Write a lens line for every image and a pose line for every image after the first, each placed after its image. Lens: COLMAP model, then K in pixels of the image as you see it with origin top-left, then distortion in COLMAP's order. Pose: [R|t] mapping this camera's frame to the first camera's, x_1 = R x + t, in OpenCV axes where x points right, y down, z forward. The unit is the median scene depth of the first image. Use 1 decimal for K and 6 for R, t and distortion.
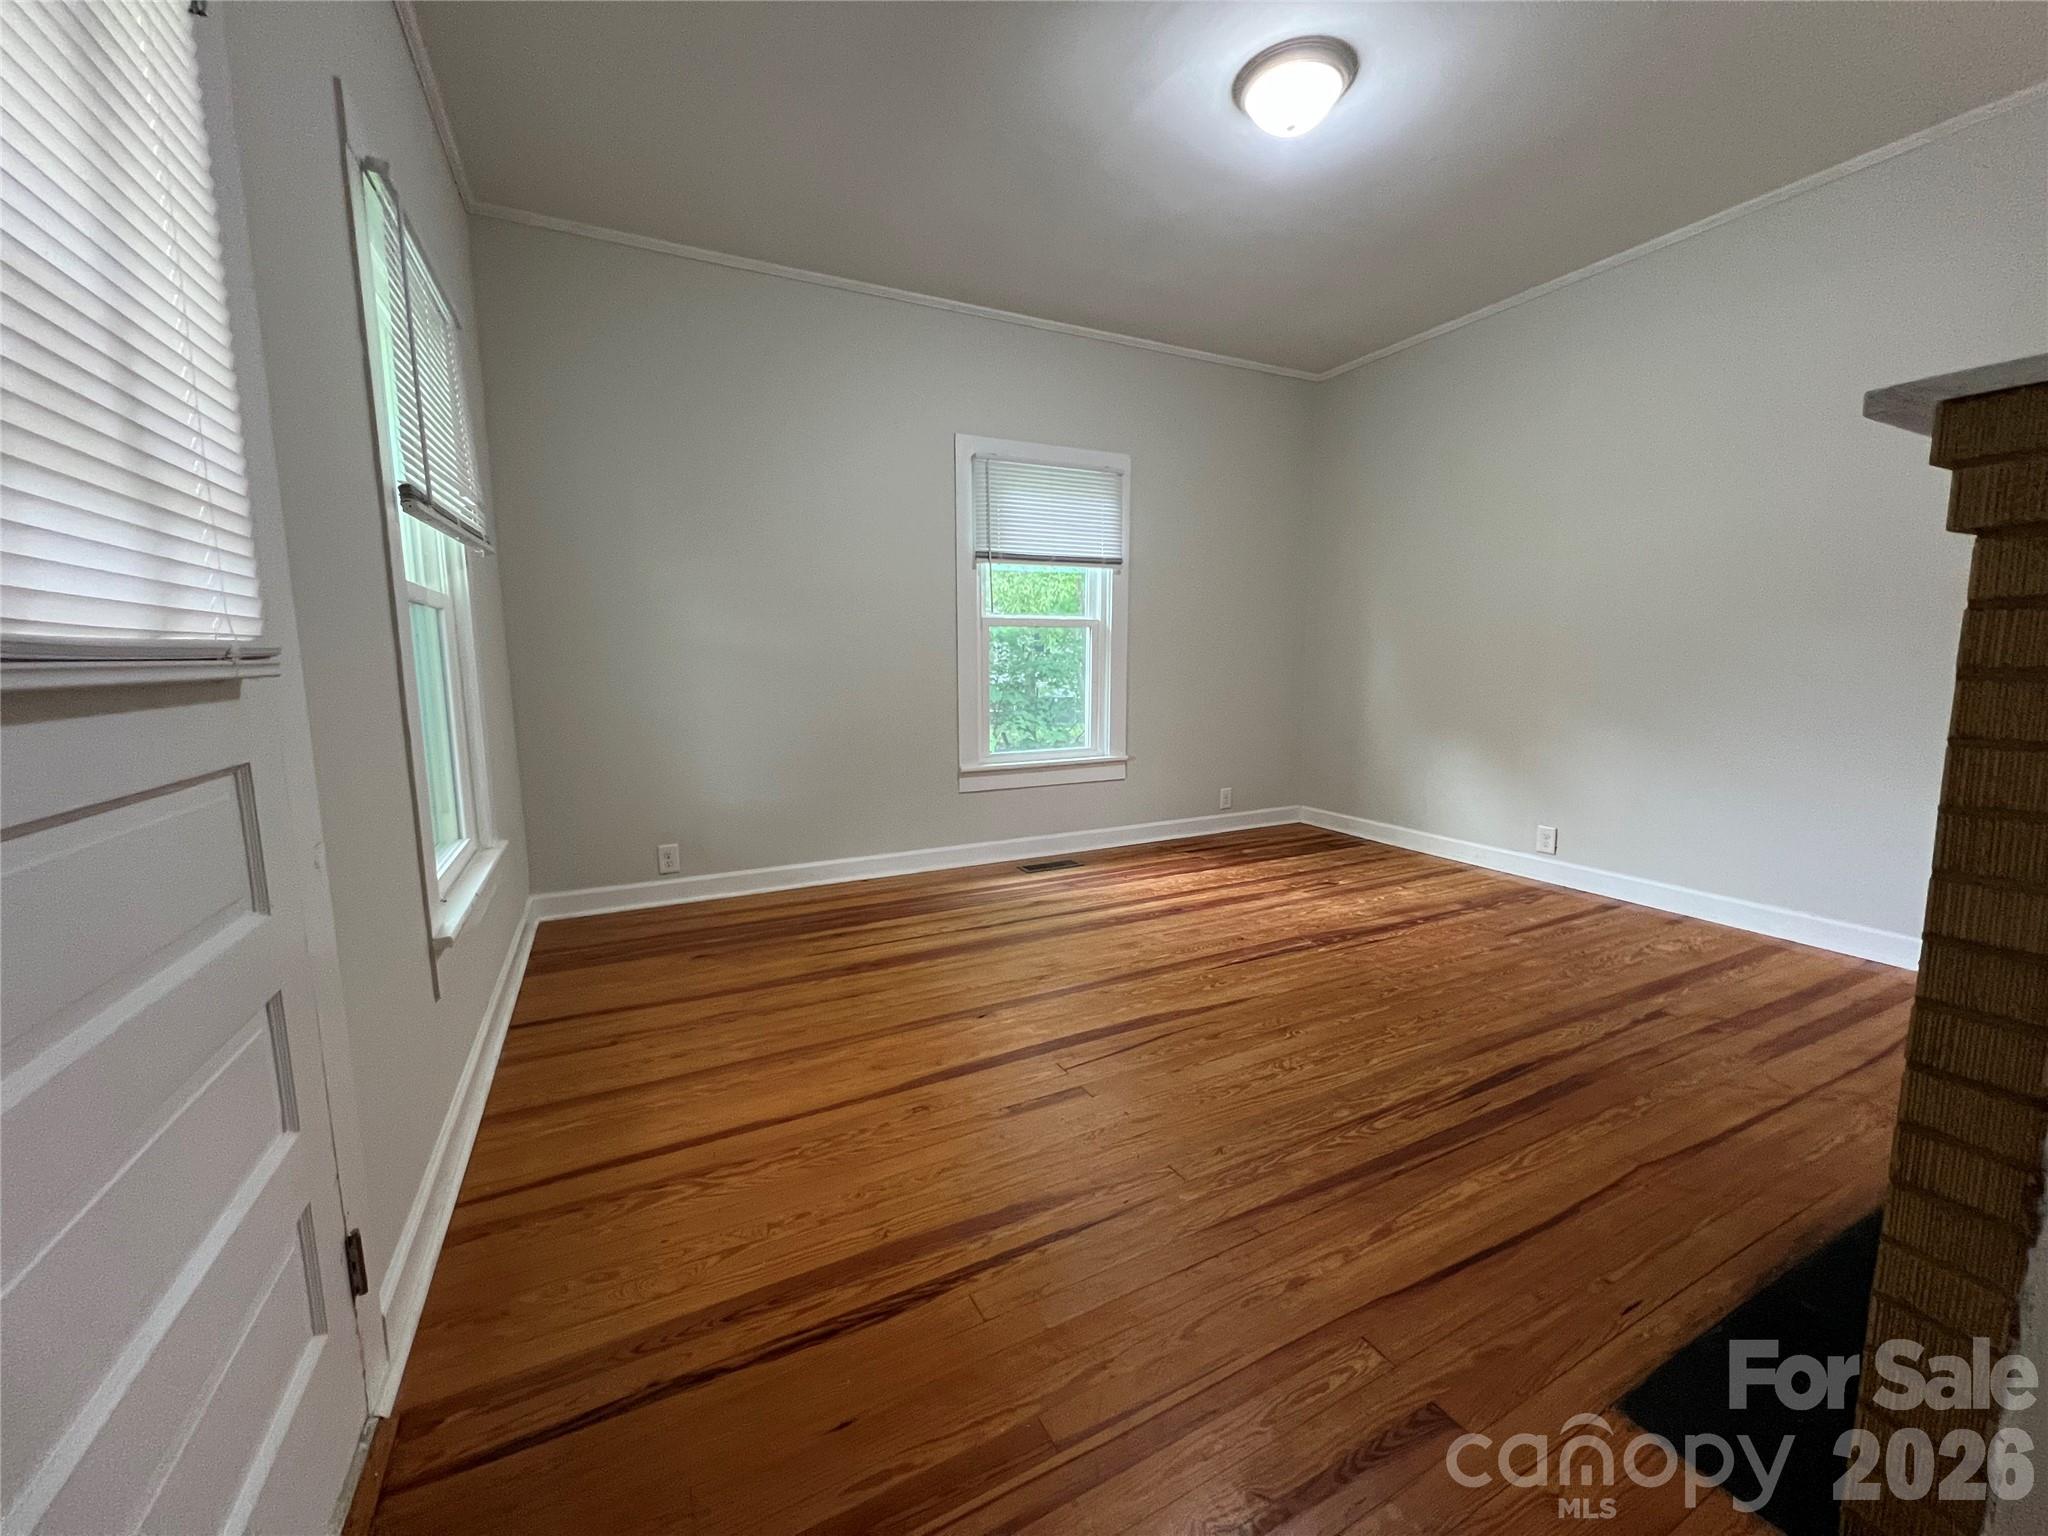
lens RADIAL K [[817.0, 0, 1026.2], [0, 817.0, 766.6], [0, 0, 1]] dist [-0.002459, 0.000598]
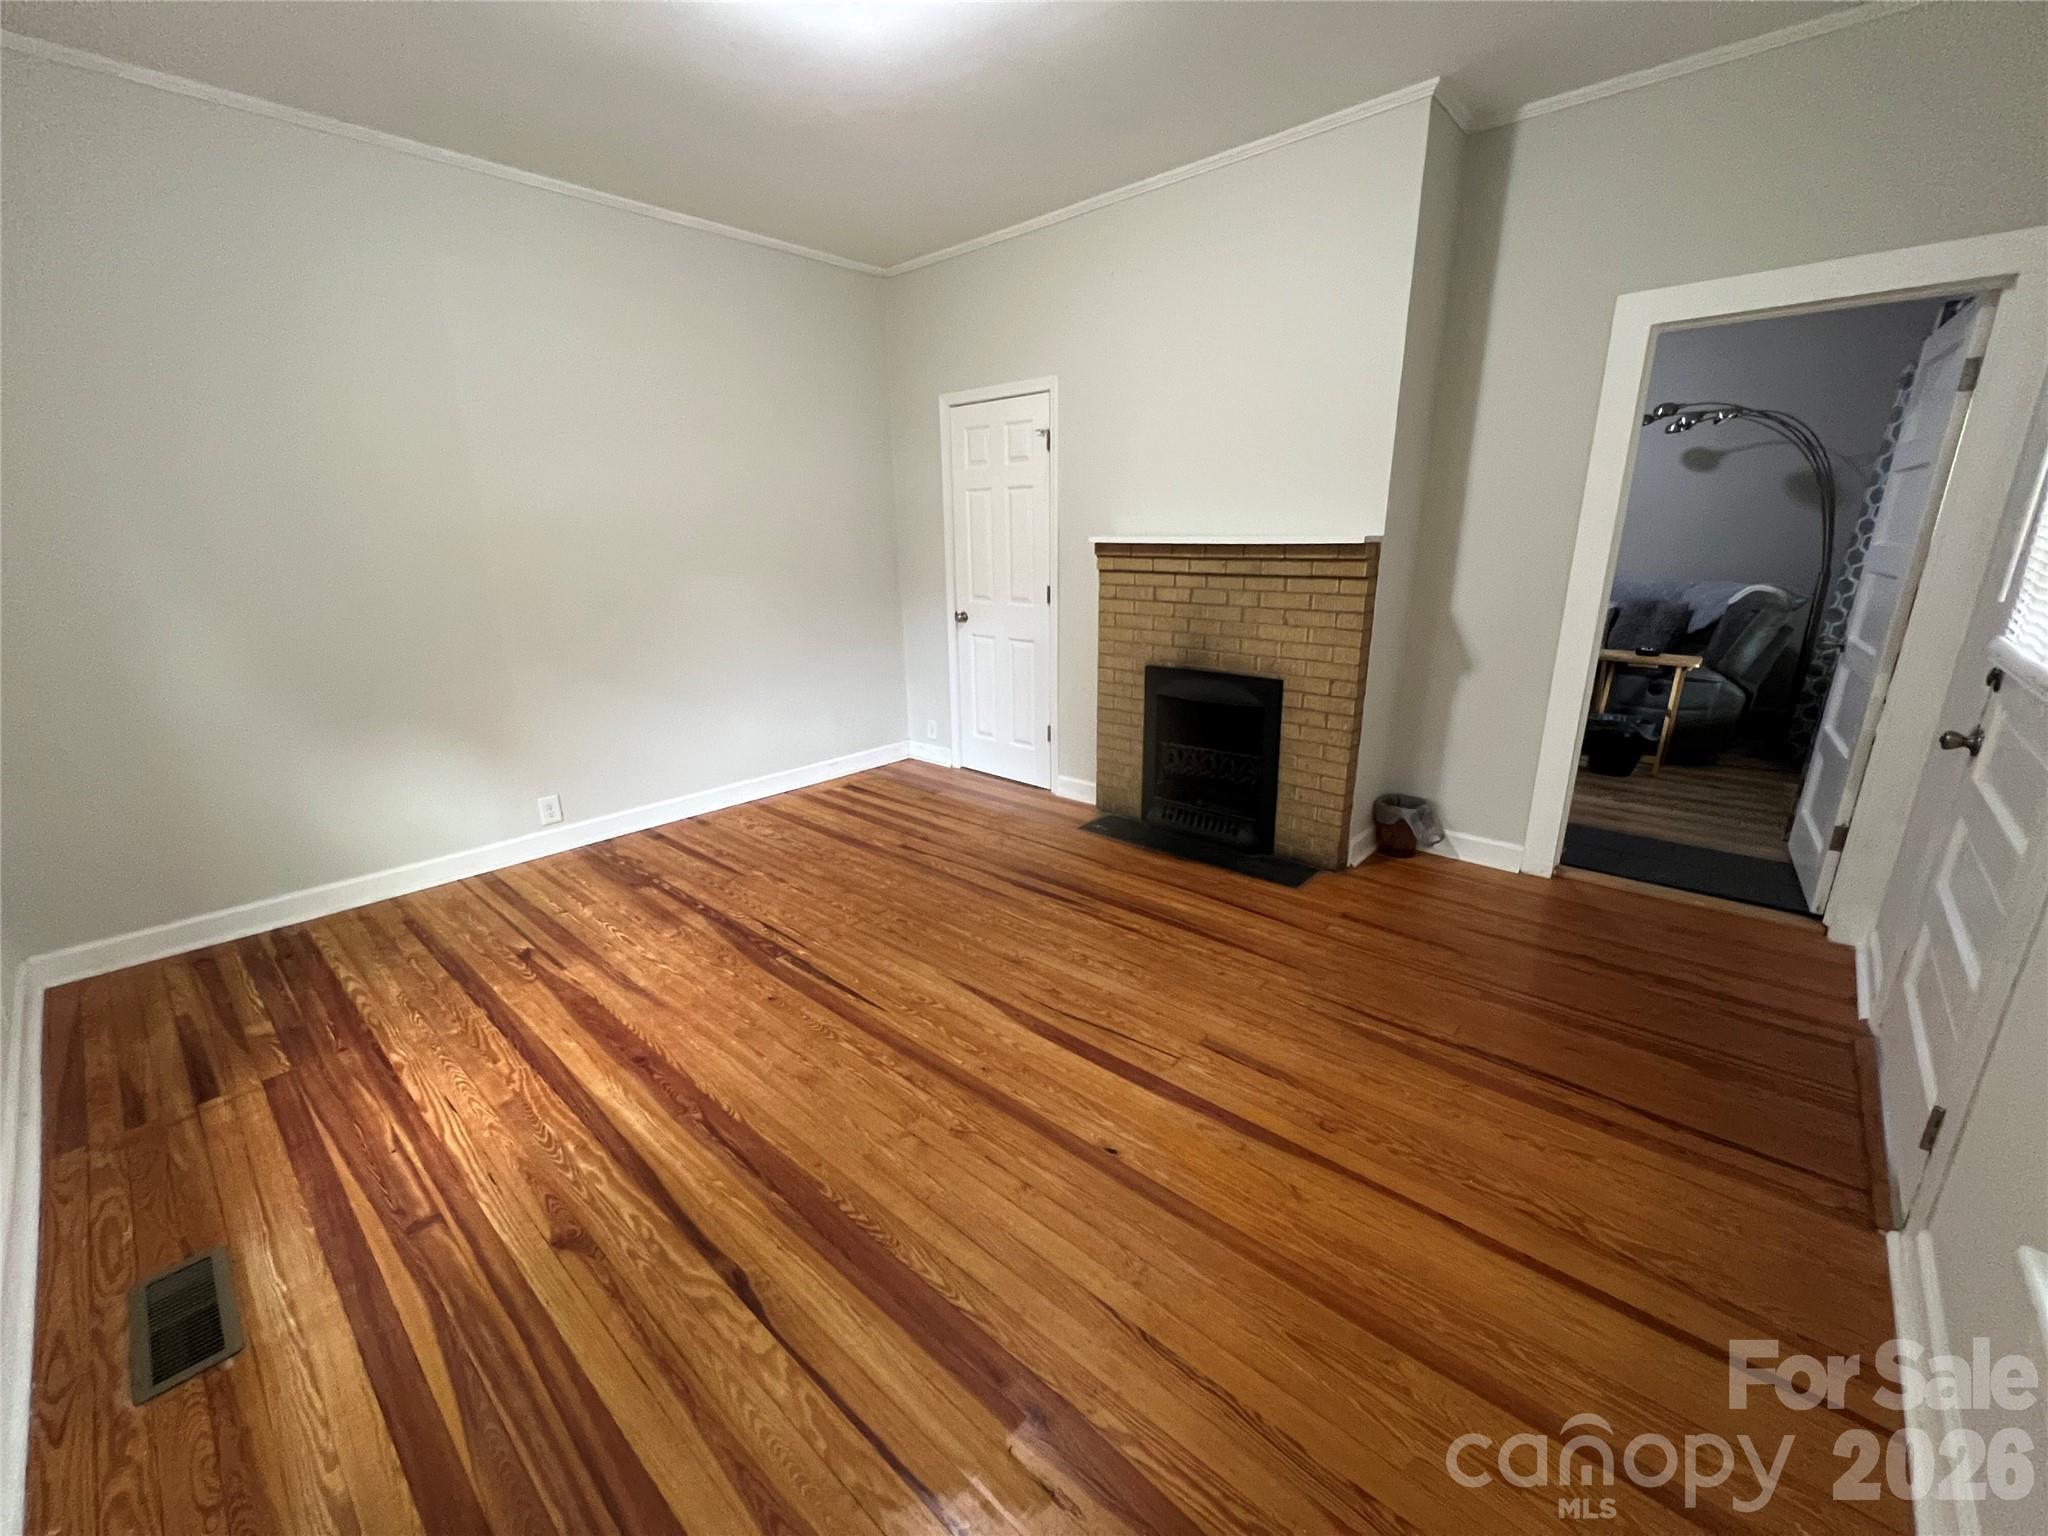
lens RADIAL K [[817.0, 0, 1026.3], [0, 817.0, 772.4], [0, 0, 1]] dist [-0.002459, 0.000598]
pose [[-0.360397, -0.254119, 0.897517, -0.470747], [0.143012, 0.935748, 0.322370, -0.210664], [-0.921771, 0.244537, -0.300898, 0.931228]]
